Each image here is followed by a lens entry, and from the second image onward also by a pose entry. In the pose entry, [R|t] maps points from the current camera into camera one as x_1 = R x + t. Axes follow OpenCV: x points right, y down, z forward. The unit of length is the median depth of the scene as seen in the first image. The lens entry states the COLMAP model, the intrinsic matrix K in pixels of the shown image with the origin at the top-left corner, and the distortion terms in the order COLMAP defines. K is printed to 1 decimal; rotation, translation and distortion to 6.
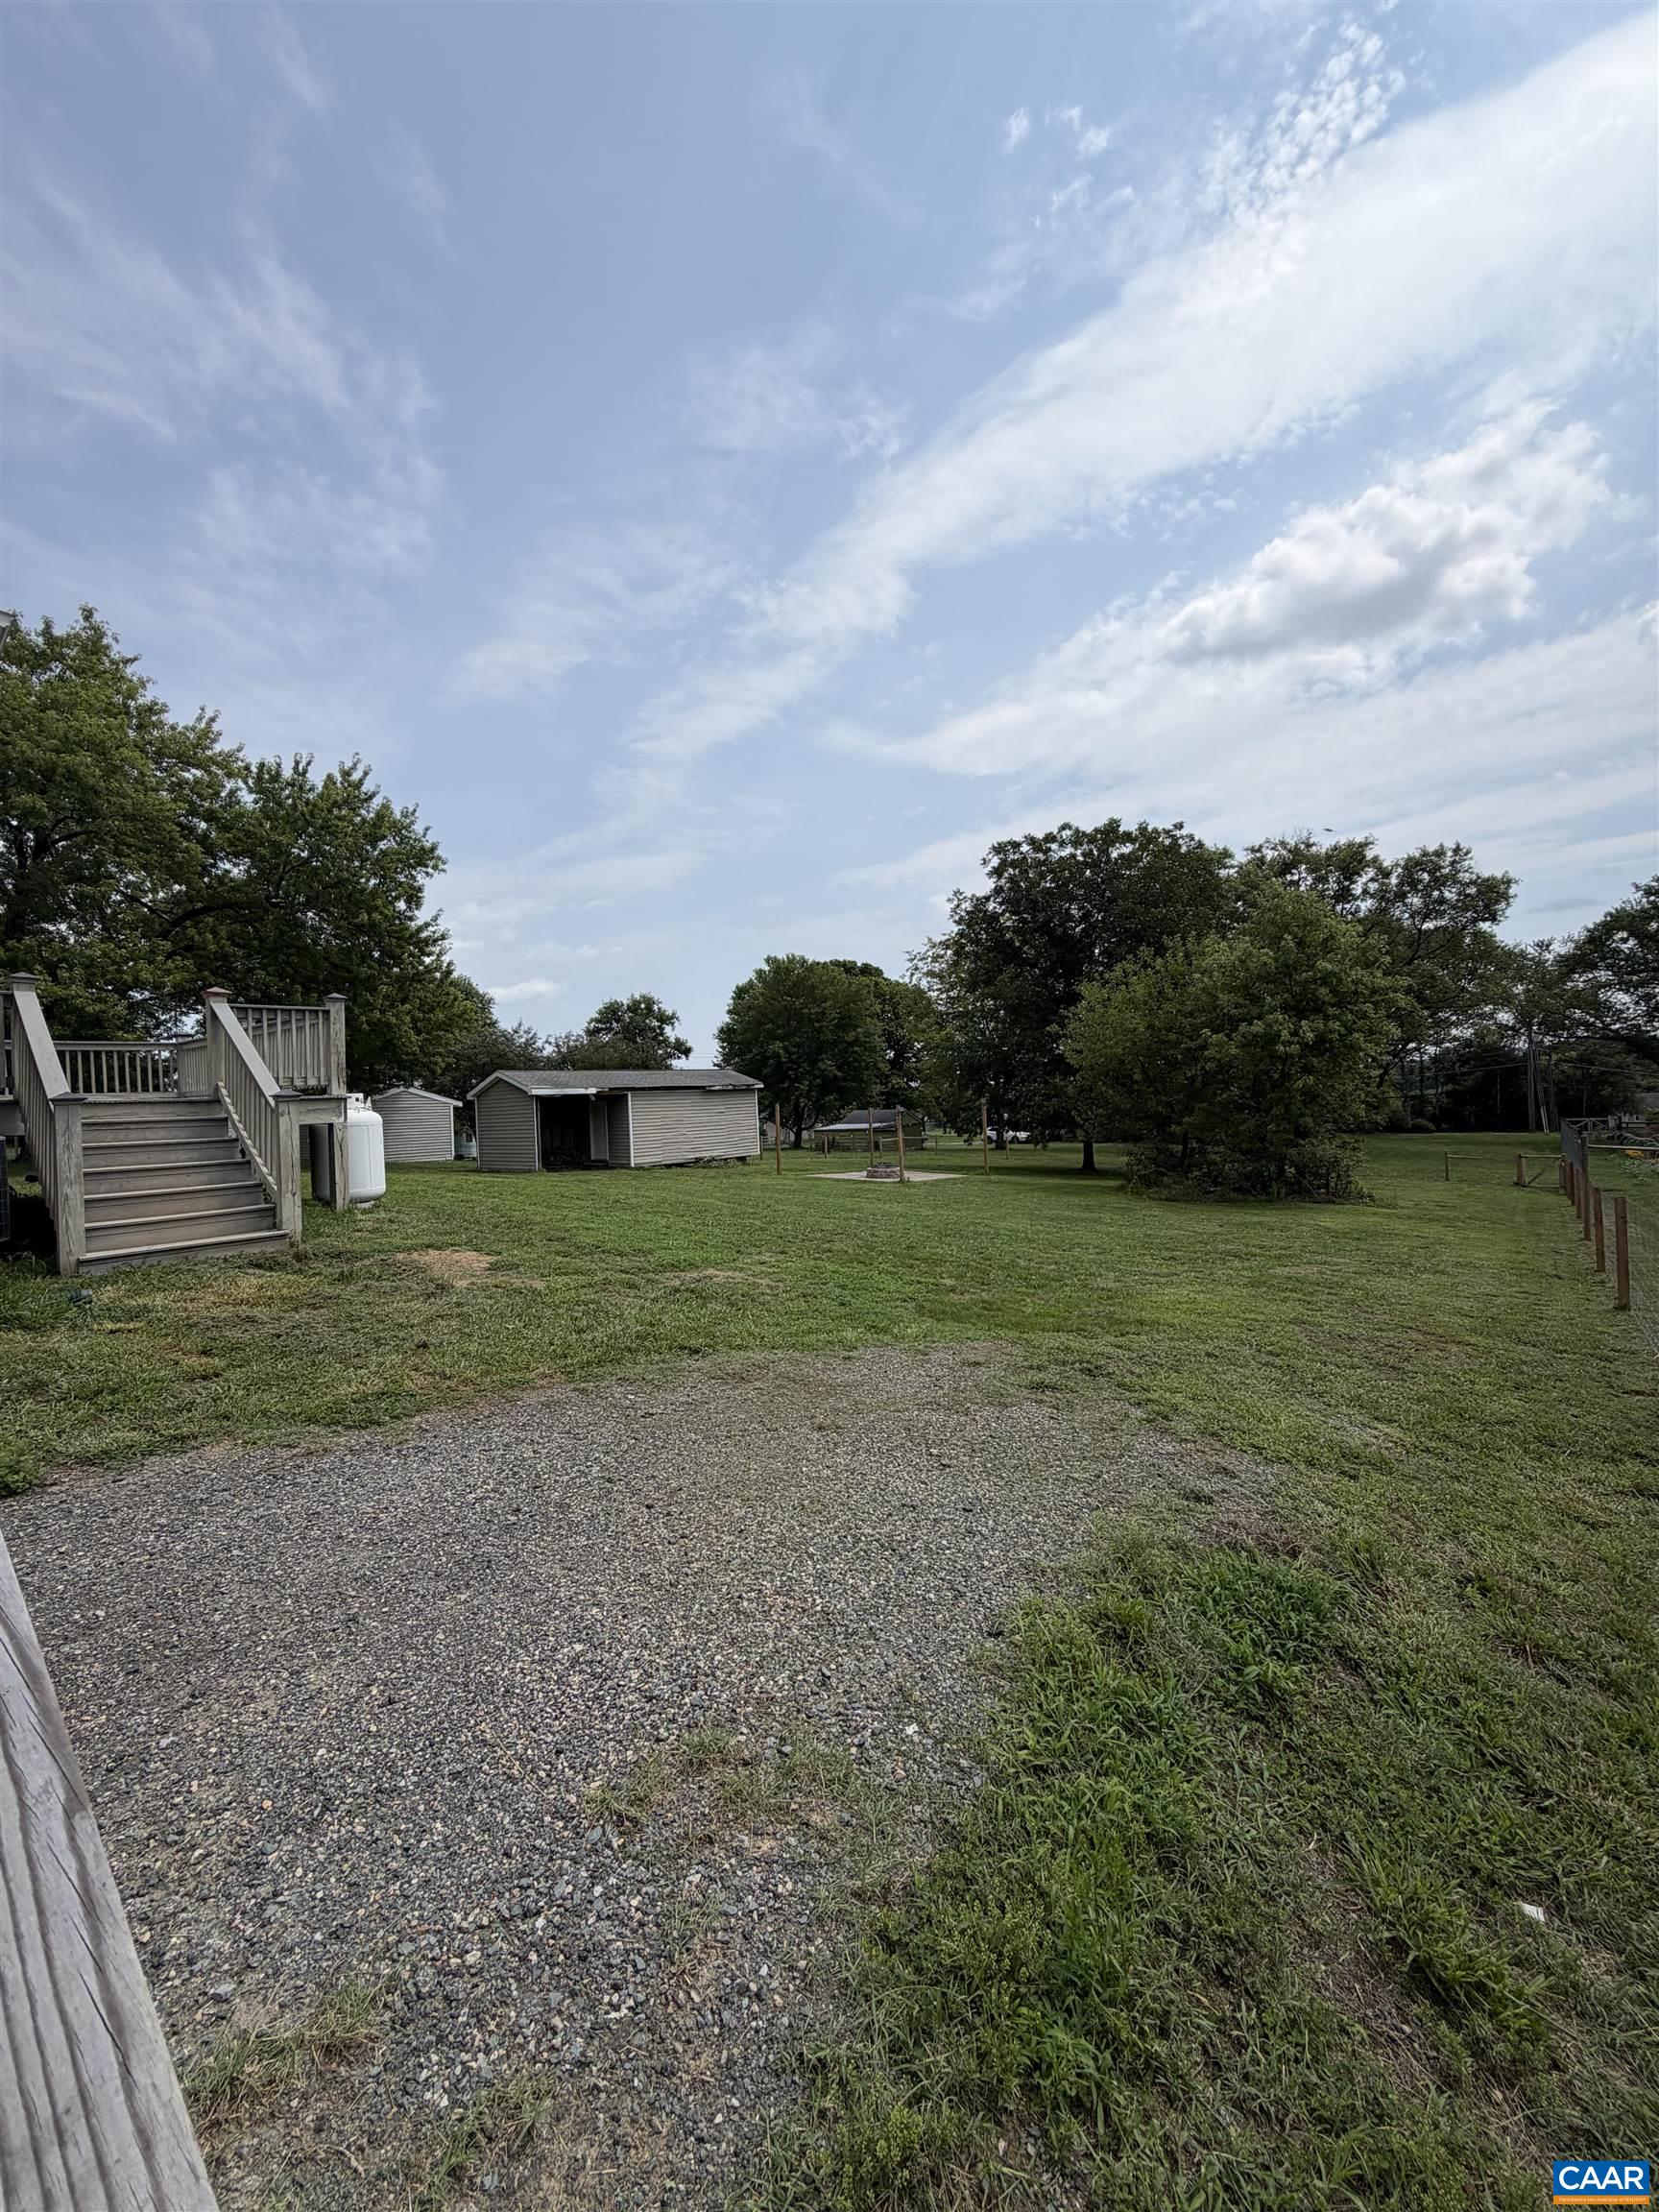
lens RADIAL K [[883.6, 0, 823.6], [0, 883.6, 1059.0], [0, 0, 1]] dist [-0.000457, 0.000741]
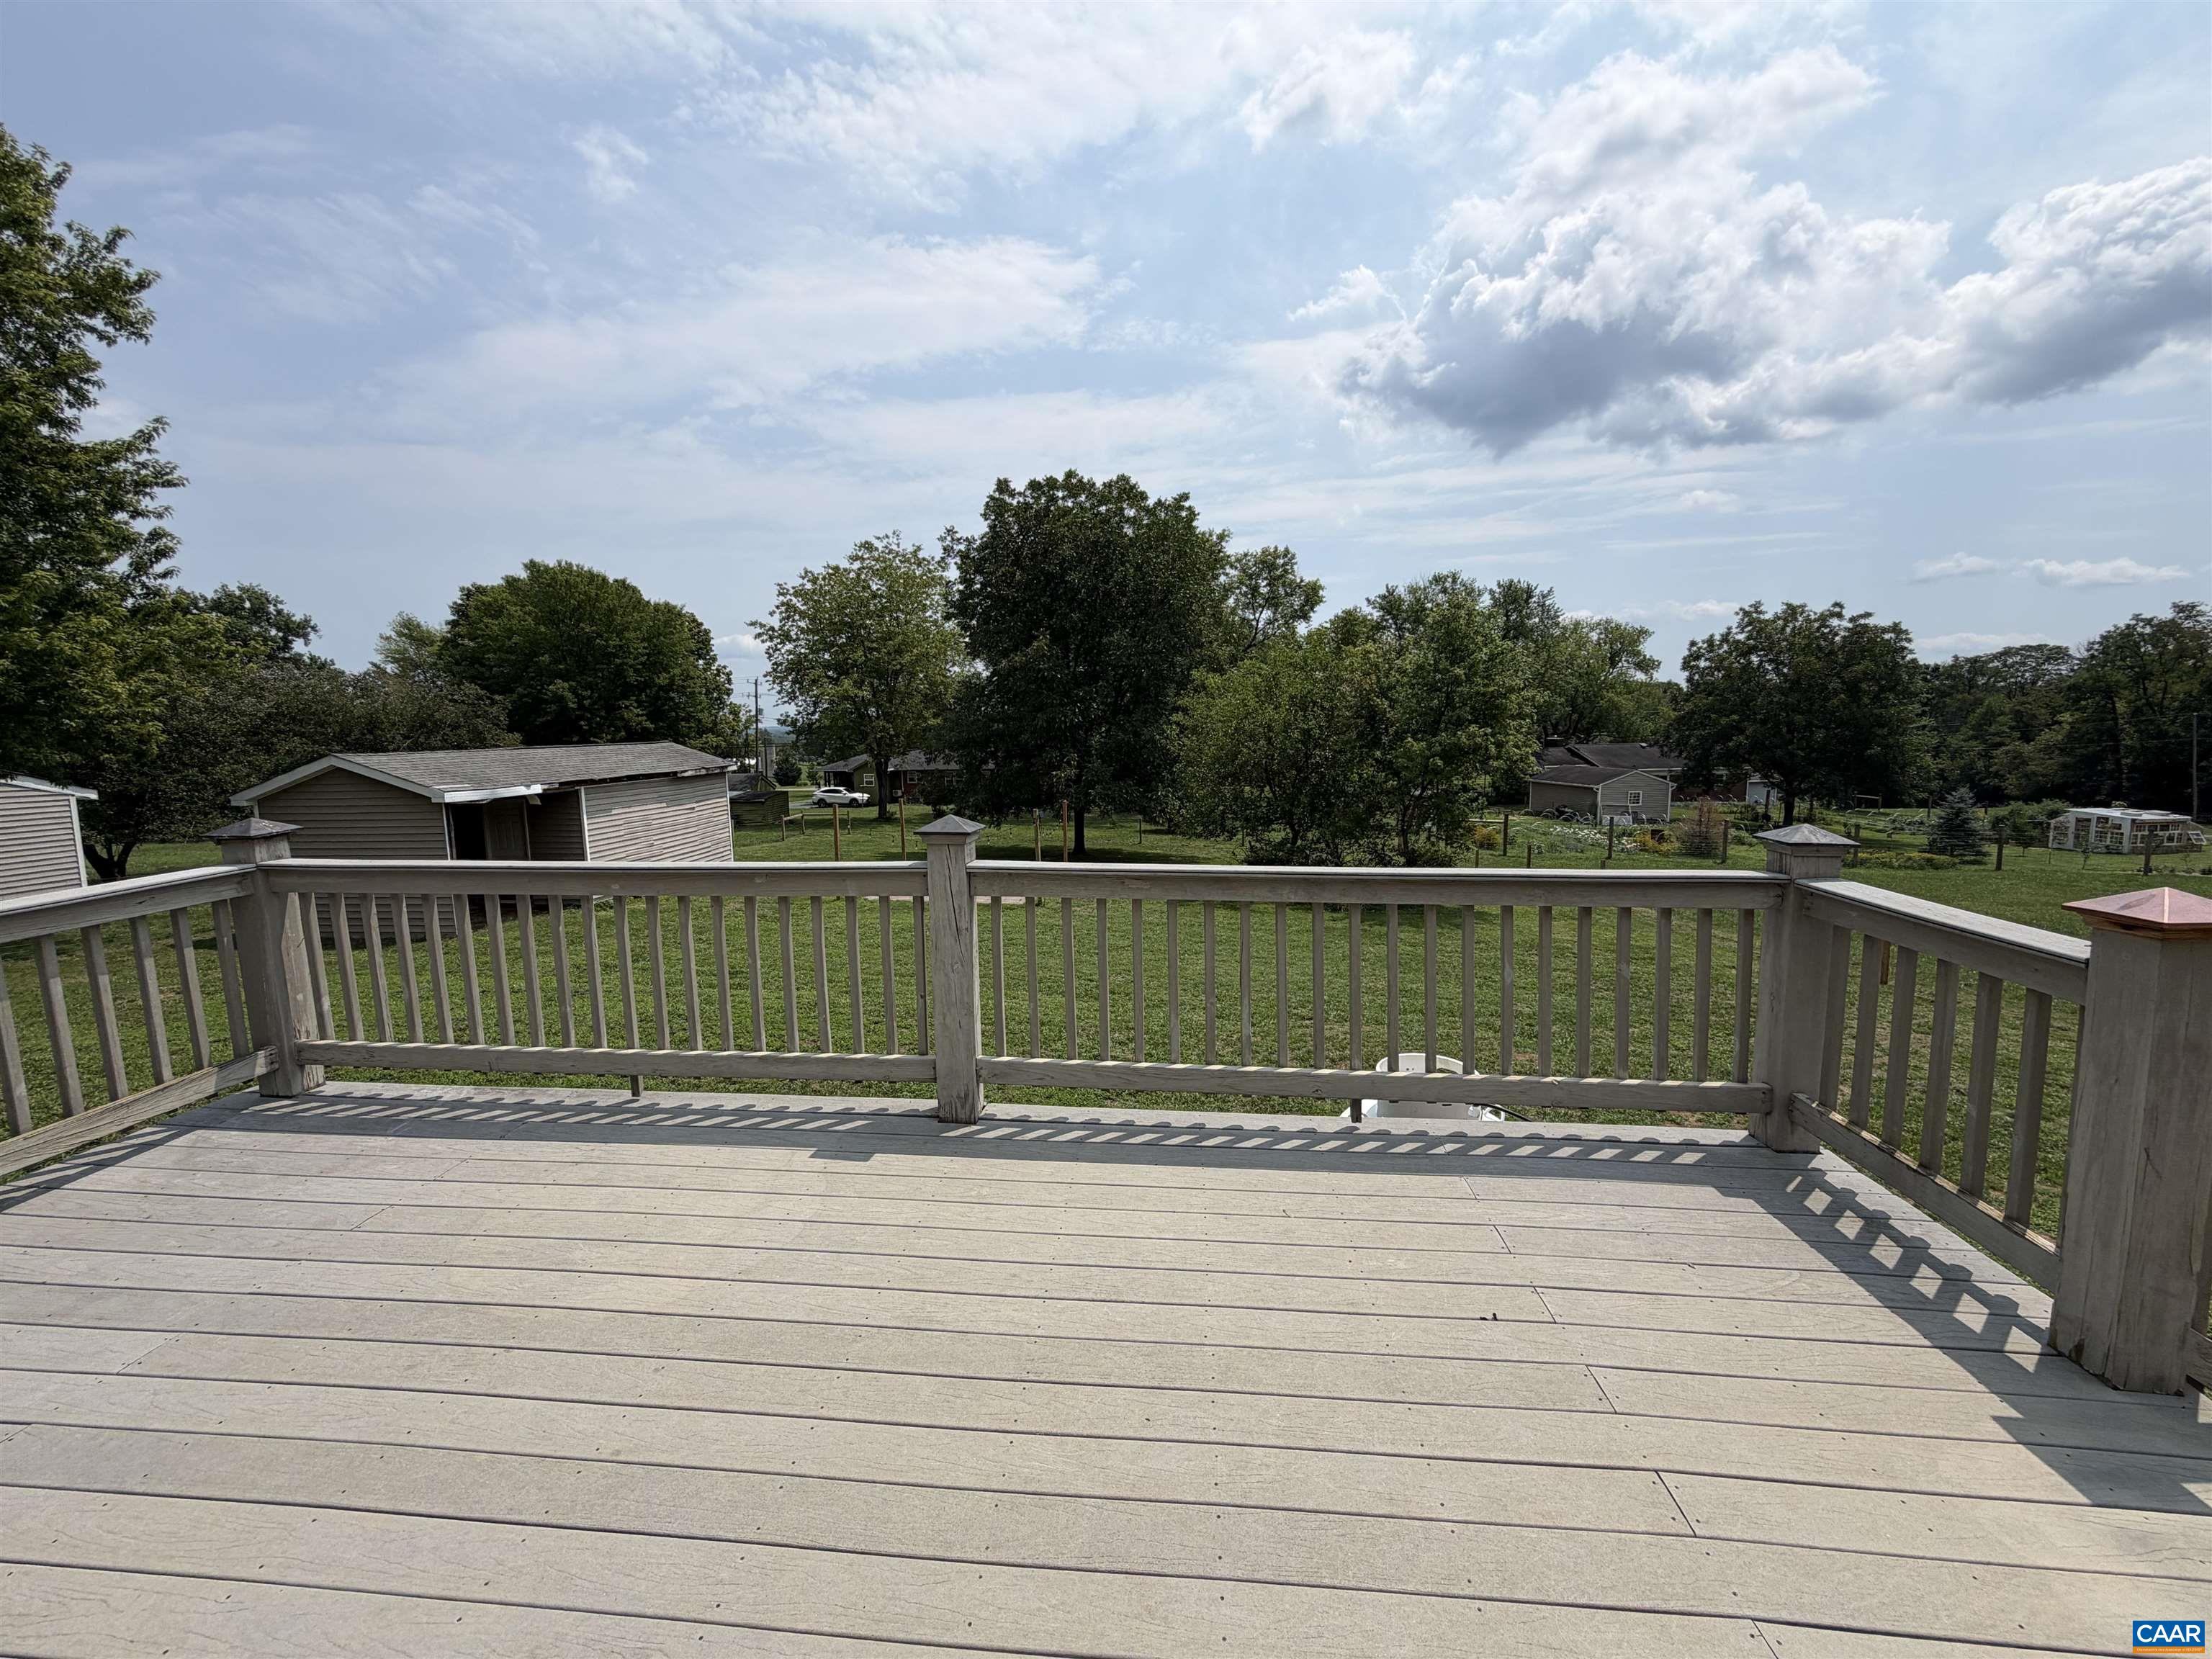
lens RADIAL K [[883.6, 0, 1094.1], [0, 883.6, 832.3], [0, 0, 1]] dist [-0.000457, 0.000741]
pose [[0.815255, -0.041721, 0.577598, -0.283754], [-0.045018, 0.989817, 0.135038, -0.032072], [-0.577350, -0.136093, 0.805075, 0.266010]]
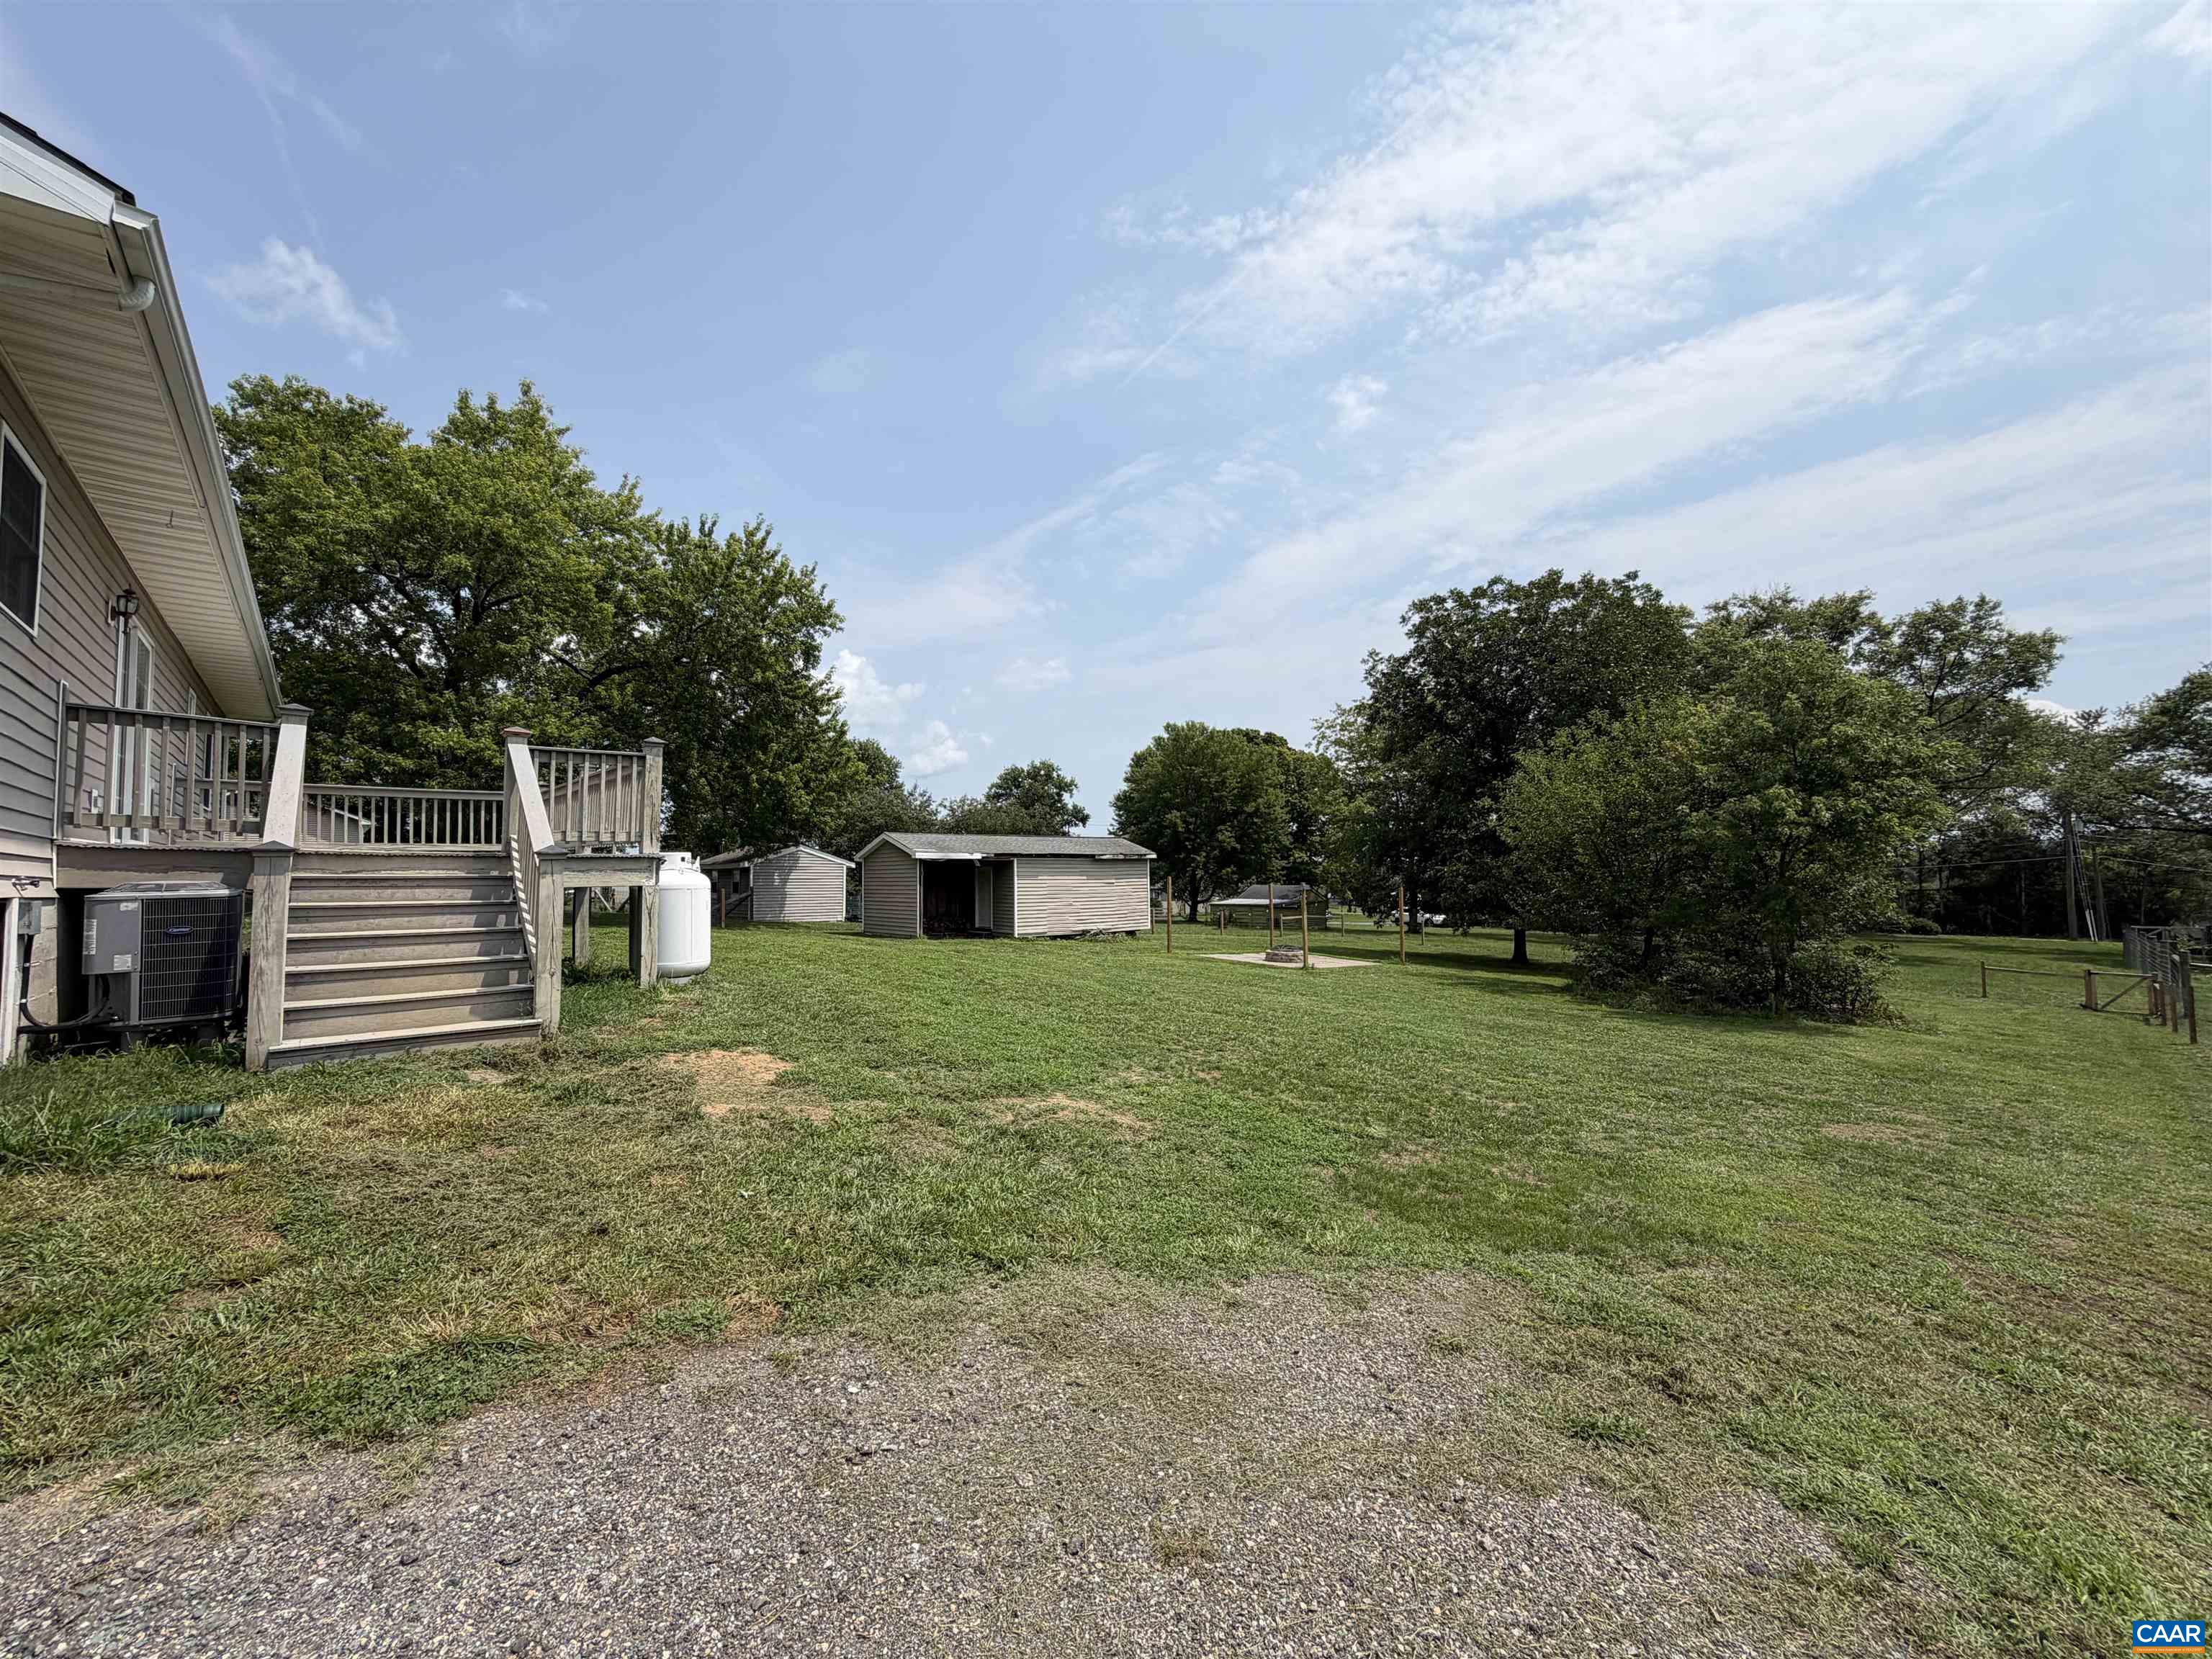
lens RADIAL K [[883.6, 0, 1092.4], [0, 883.6, 814.7], [0, 0, 1]] dist [-0.000457, 0.000741]
pose [[0.988858, 0.023914, -0.146930, 0.002088], [-0.026217, 0.999562, -0.013758, 0.000917], [0.146537, 0.017457, 0.989051, 0.060939]]
